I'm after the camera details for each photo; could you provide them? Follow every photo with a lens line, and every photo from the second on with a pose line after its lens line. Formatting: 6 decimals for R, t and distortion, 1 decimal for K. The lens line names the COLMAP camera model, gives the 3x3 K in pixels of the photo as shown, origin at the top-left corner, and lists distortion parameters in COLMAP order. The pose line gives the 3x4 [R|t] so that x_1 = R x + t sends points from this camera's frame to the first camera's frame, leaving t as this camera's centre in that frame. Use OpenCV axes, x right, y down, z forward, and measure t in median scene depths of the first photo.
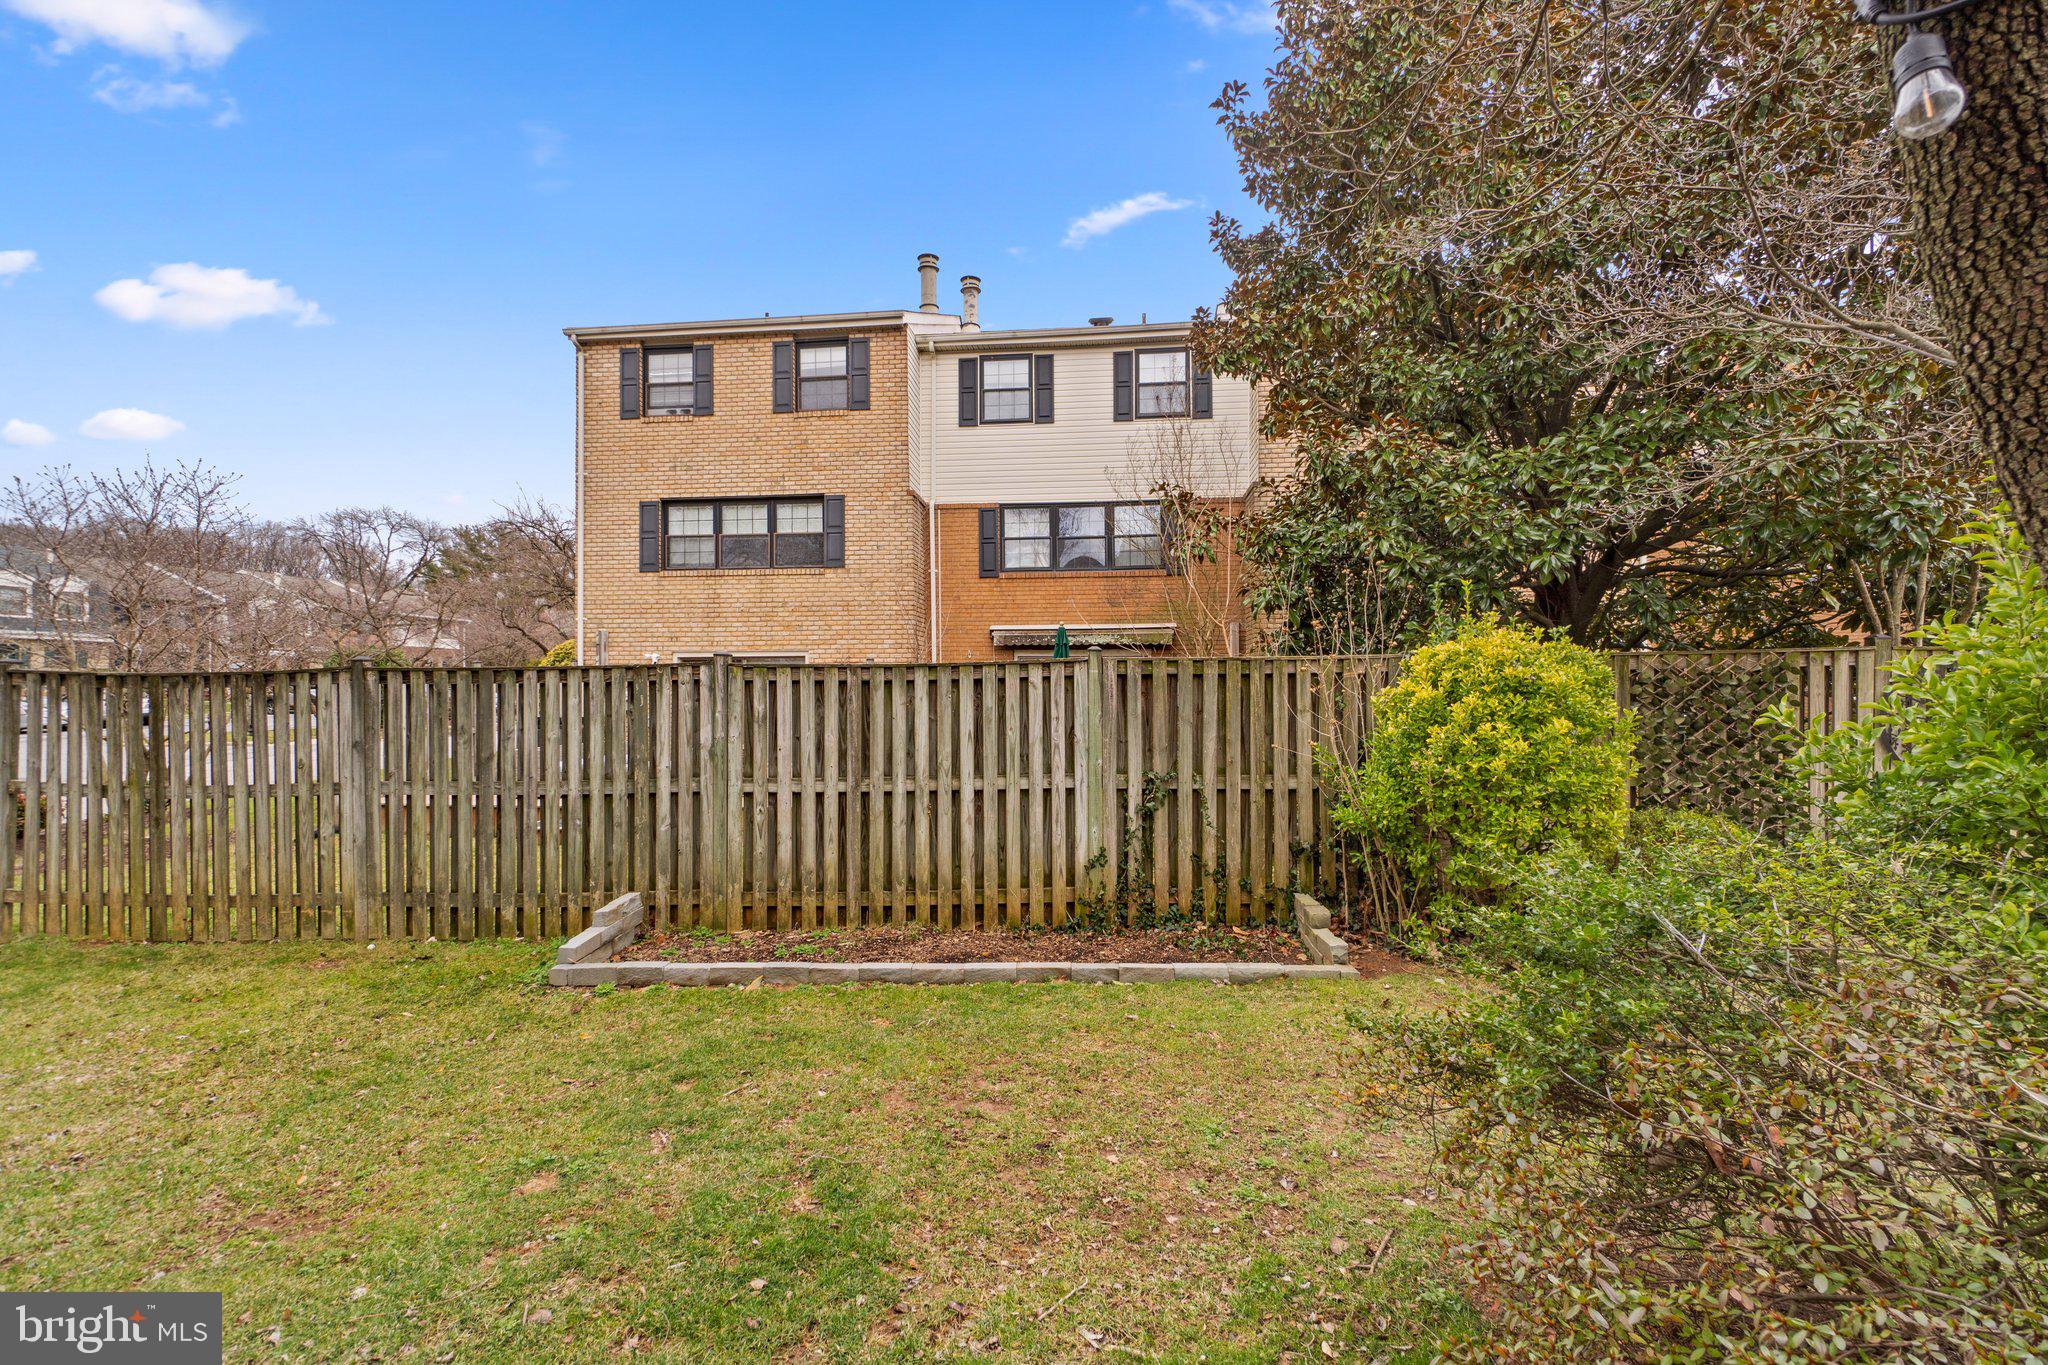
lens RADIAL K [[889.7, 0, 1018.2], [0, 889.7, 681.7], [0, 0, 1]] dist [-0.001335, -0.000595]
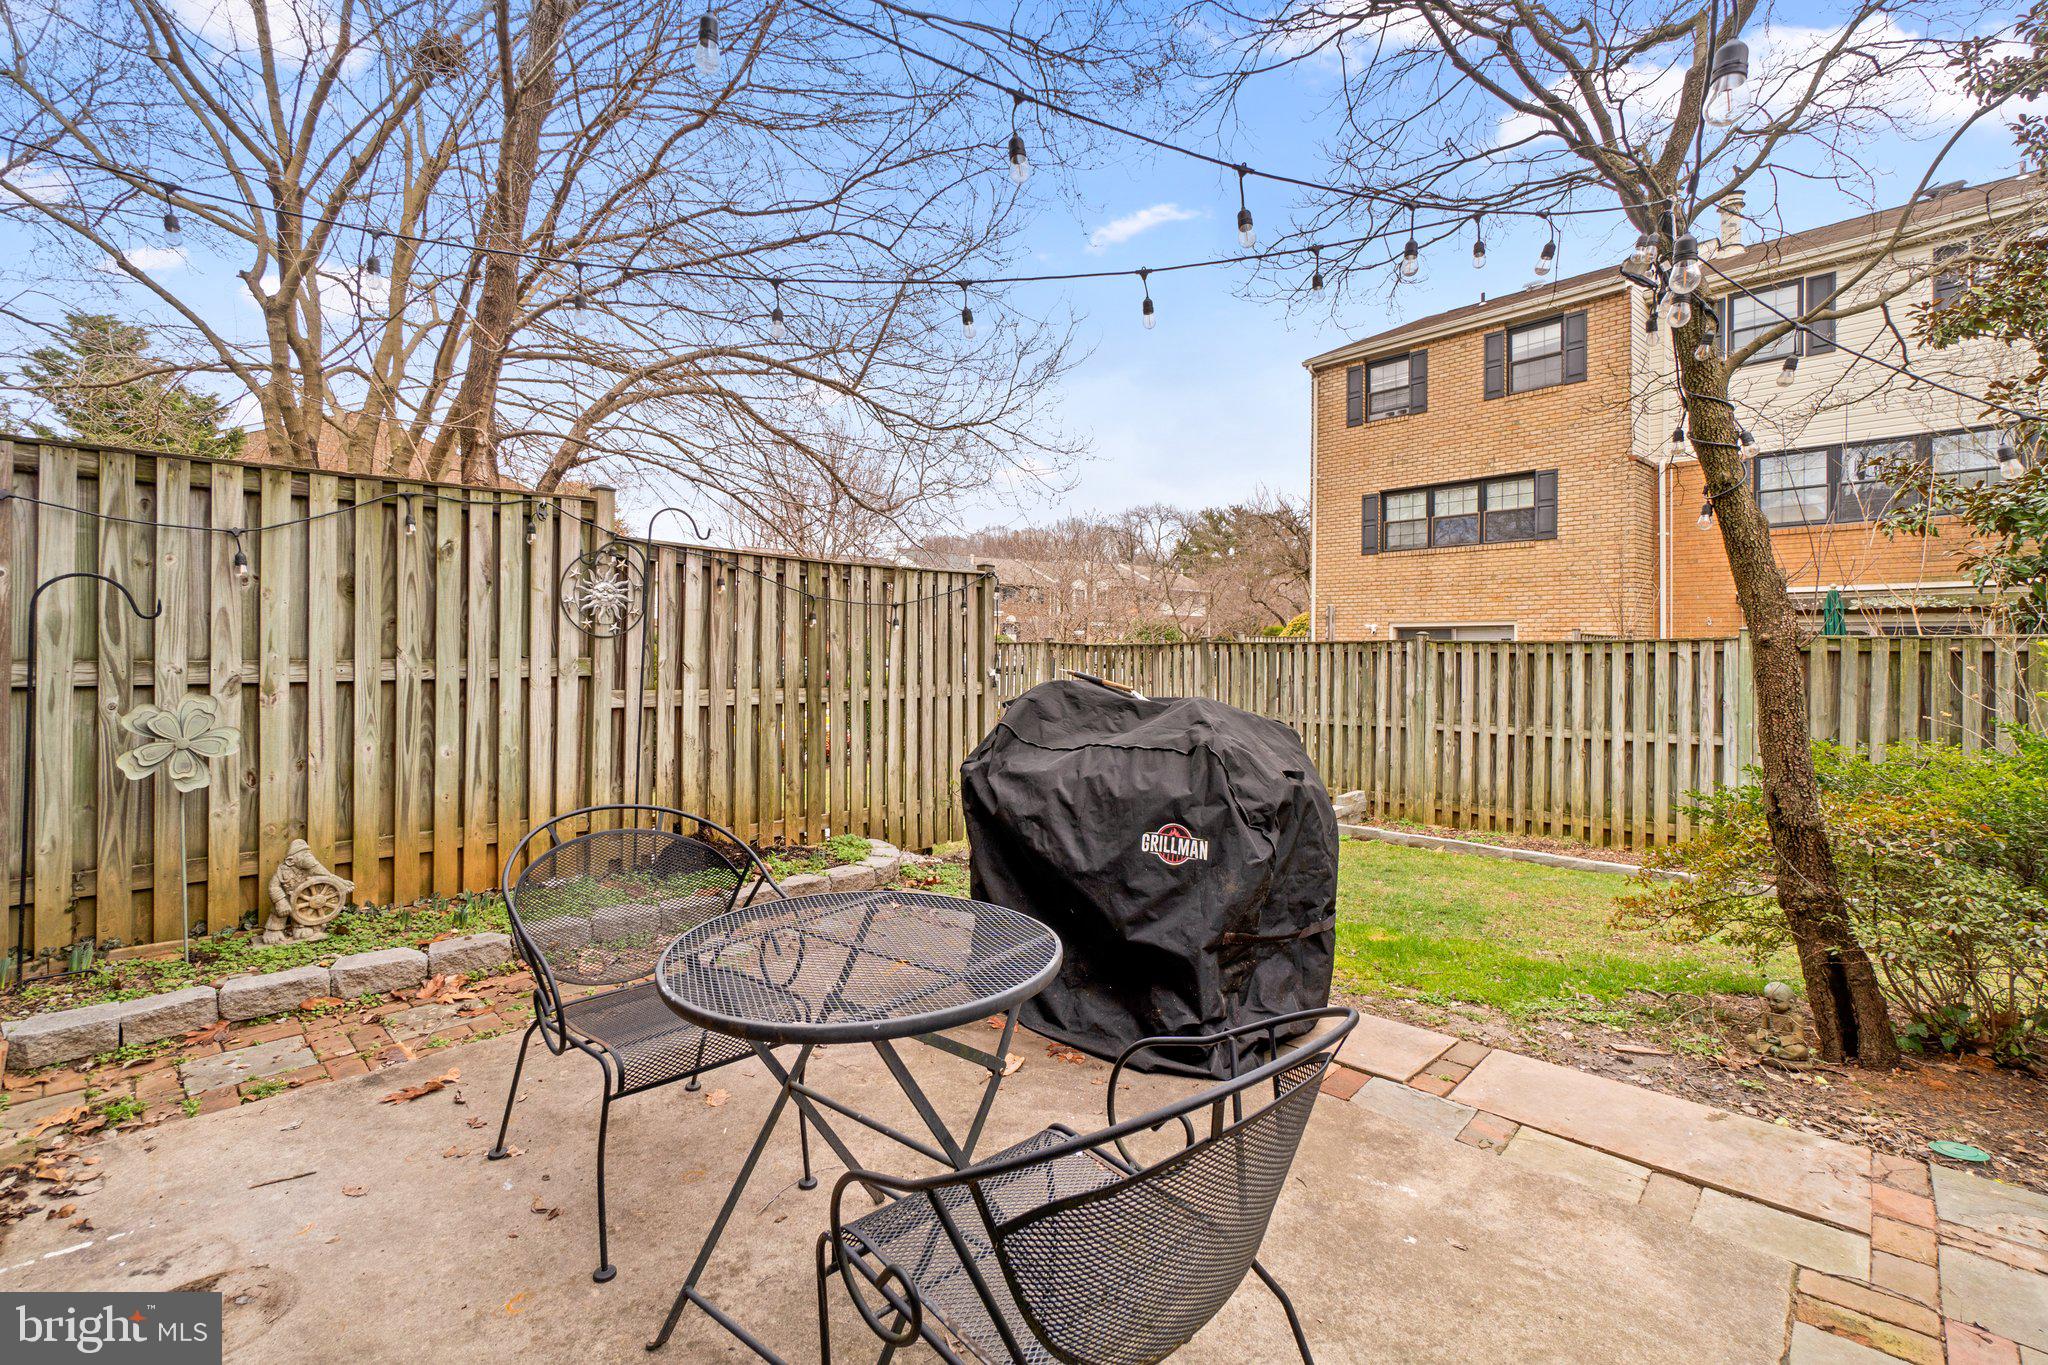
lens RADIAL K [[889.7, 0, 1037.1], [0, 889.7, 650.0], [0, 0, 1]] dist [-0.001335, -0.000595]
pose [[0.733373, 0.010449, -0.679746, 0.192985], [-0.007020, 0.999945, 0.007798, -0.011644], [0.679790, -0.000947, 0.733406, -0.490715]]
